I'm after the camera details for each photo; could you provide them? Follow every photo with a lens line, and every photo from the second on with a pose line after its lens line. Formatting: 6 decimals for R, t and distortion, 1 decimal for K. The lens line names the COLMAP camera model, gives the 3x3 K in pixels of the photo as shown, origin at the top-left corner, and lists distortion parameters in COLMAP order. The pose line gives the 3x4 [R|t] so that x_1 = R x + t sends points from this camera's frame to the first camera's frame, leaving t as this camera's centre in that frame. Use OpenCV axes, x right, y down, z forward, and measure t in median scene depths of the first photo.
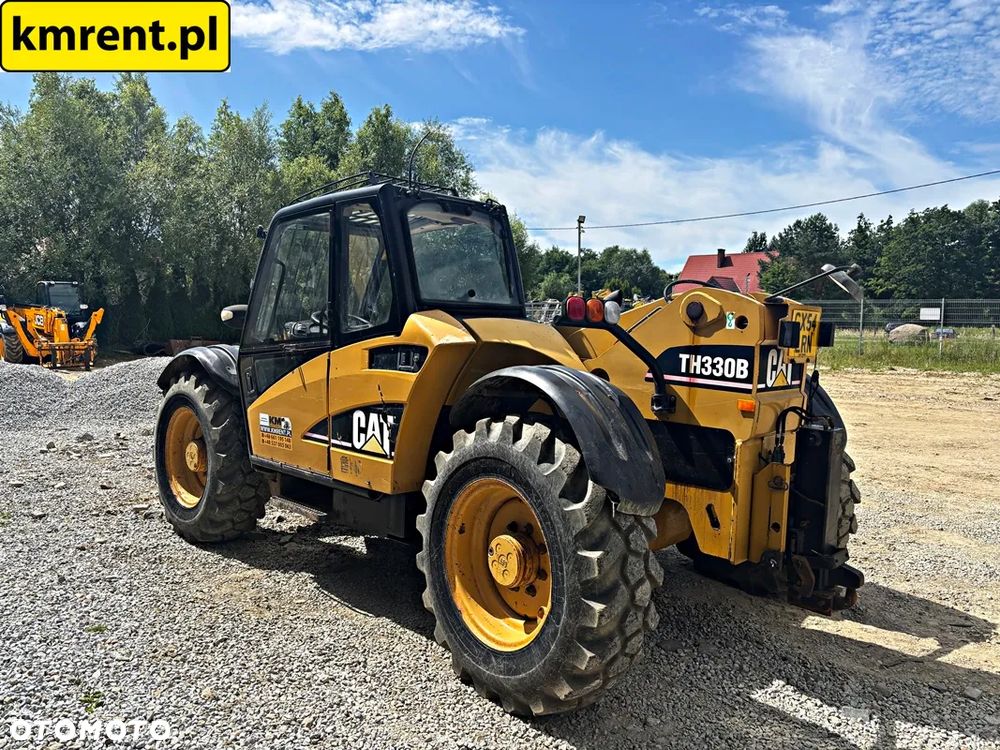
lens RADIAL K [[758.3, 0, 495.1], [0, 758.3, 369.1], [0, 0, 1]] dist [0.048173, -0.054465]
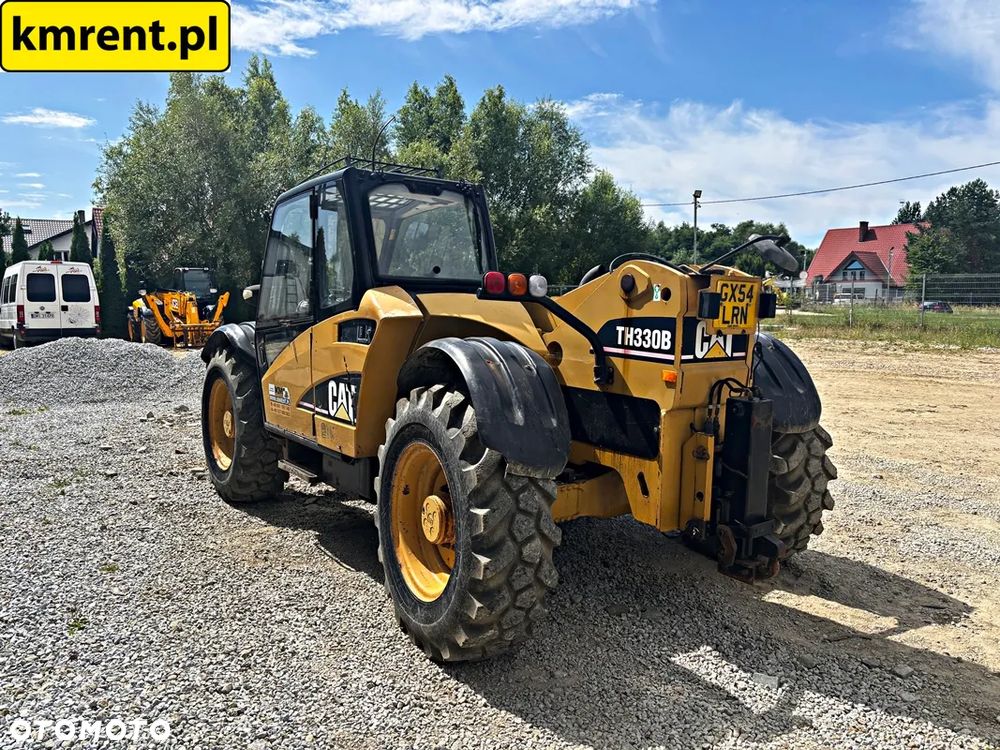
lens RADIAL K [[758.3, 0, 507.2], [0, 758.3, 378.2], [0, 0, 1]] dist [0.048173, -0.054465]
pose [[0.988008, 0.006034, -0.154282, 0.192077], [-0.000368, 0.999325, 0.036732, 0.009333], [0.154399, -0.036235, 0.987344, -0.023316]]
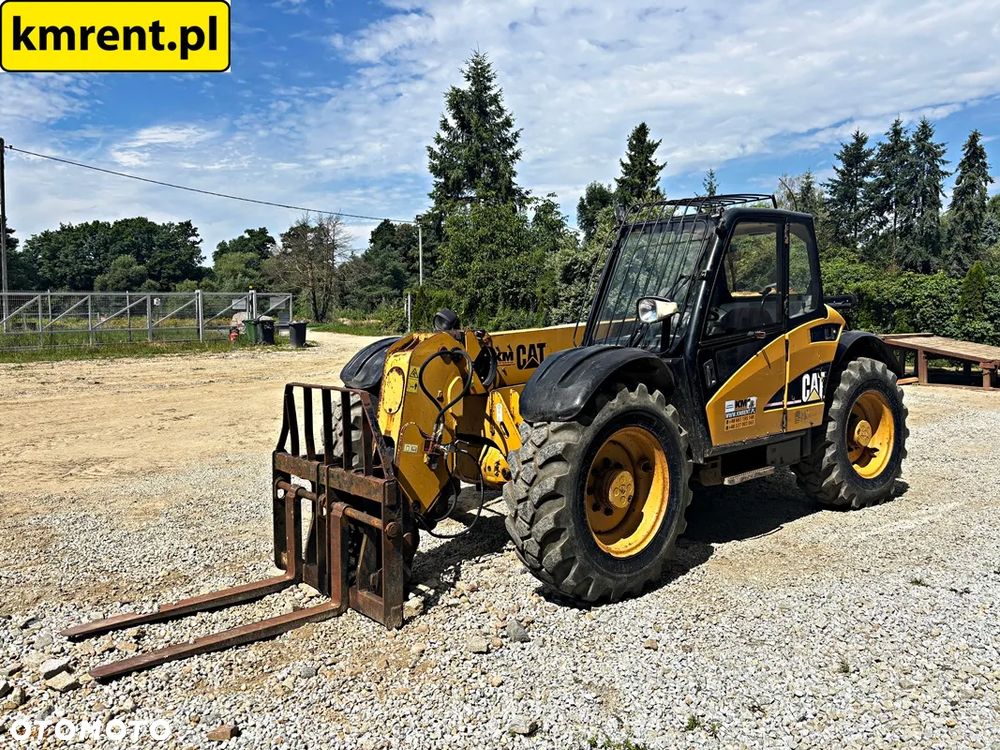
lens RADIAL K [[758.3, 0, 498.0], [0, 758.3, 376.1], [0, 0, 1]] dist [0.048173, -0.054465]
pose [[0.072670, -0.097325, 0.992596, -1.314460], [0.076630, 0.992830, 0.091738, -0.091962], [-0.994408, 0.069396, 0.079607, 1.191648]]
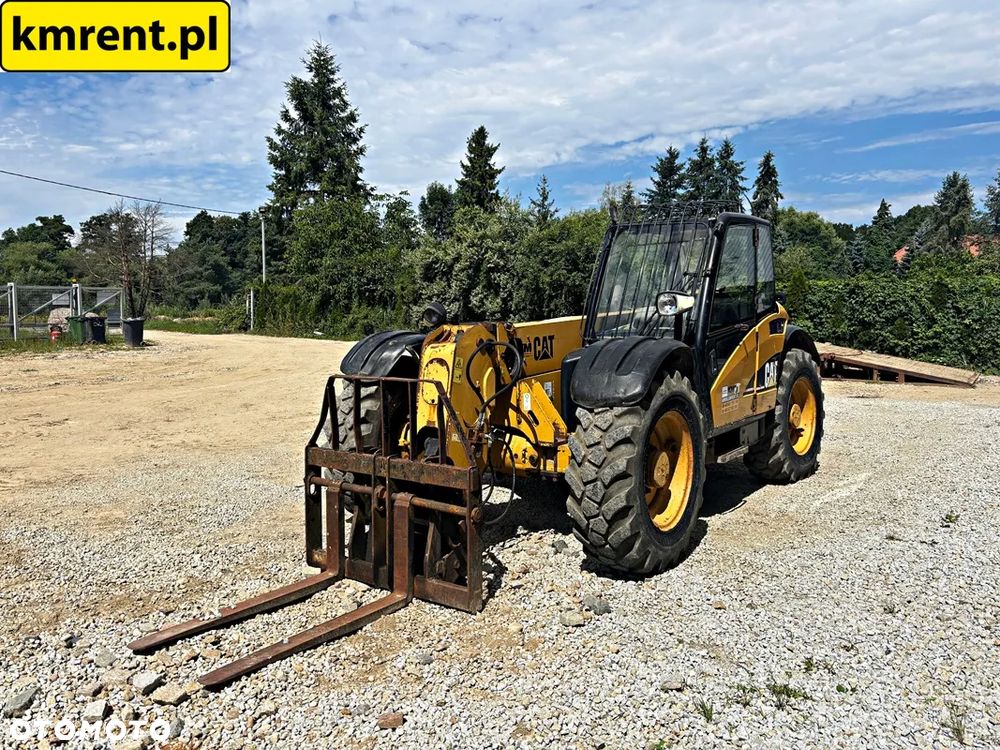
lens RADIAL K [[758.3, 0, 499.8], [0, 758.3, 370.0], [0, 0, 1]] dist [0.048173, -0.054465]
pose [[-0.157048, -0.090184, 0.983465, -1.338917], [0.066968, 0.992557, 0.101711, -0.103649], [-0.985318, 0.081834, -0.149840, 1.460168]]
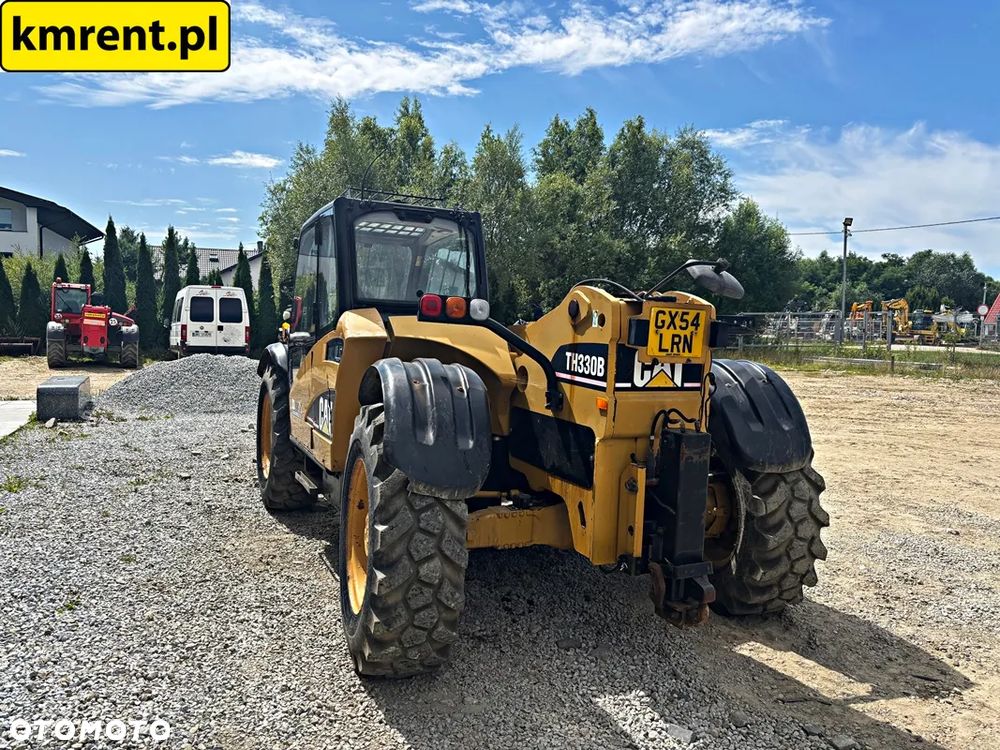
lens RADIAL K [[758.3, 0, 502.6], [0, 758.3, 371.4], [0, 0, 1]] dist [0.048173, -0.054465]
pose [[0.936270, 0.030839, -0.349926, 0.389752], [-0.035141, 0.999365, -0.005952, 0.011219], [0.349520, 0.017869, 0.936759, 0.021247]]
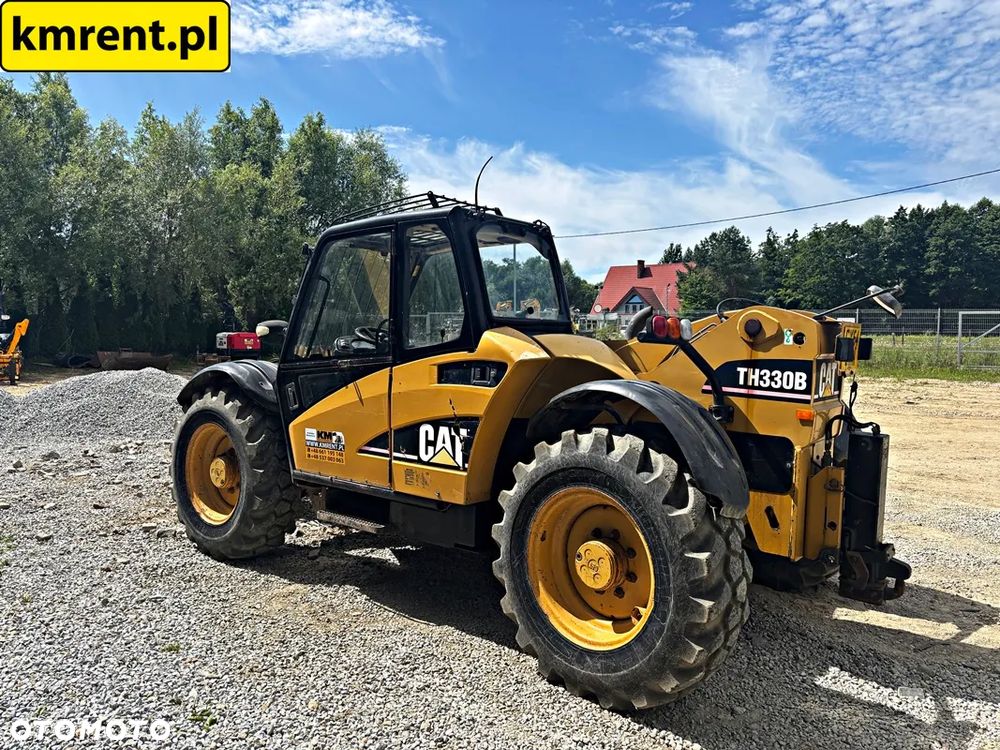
lens RADIAL K [[758.3, 0, 494.8], [0, 758.3, 366.5], [0, 0, 1]] dist [0.048173, -0.054465]
pose [[0.994623, -0.007820, 0.103263, -0.158884], [0.009343, 0.999854, -0.014275, -0.006944], [-0.103136, 0.015163, 0.994552, -0.028868]]
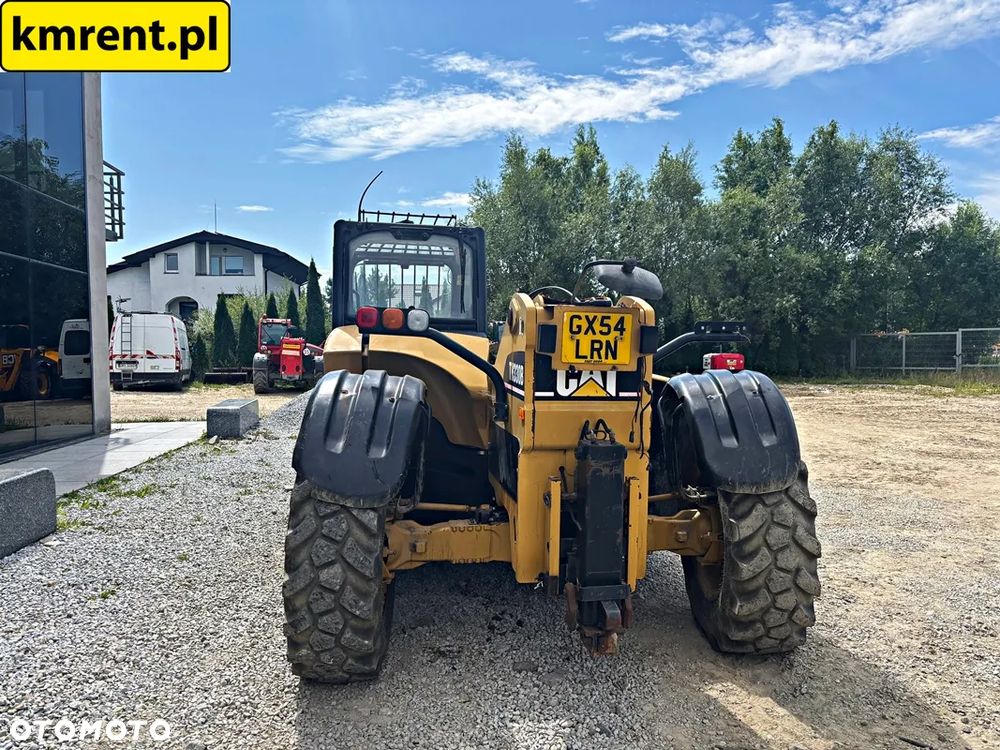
lens RADIAL K [[758.3, 0, 504.3], [0, 758.3, 373.5], [0, 0, 1]] dist [0.048173, -0.054465]
pose [[0.813438, 0.008854, -0.581584, 0.609860], [-0.031732, 0.999071, -0.029173, 0.018152], [0.580785, 0.042186, 0.812963, 0.150876]]
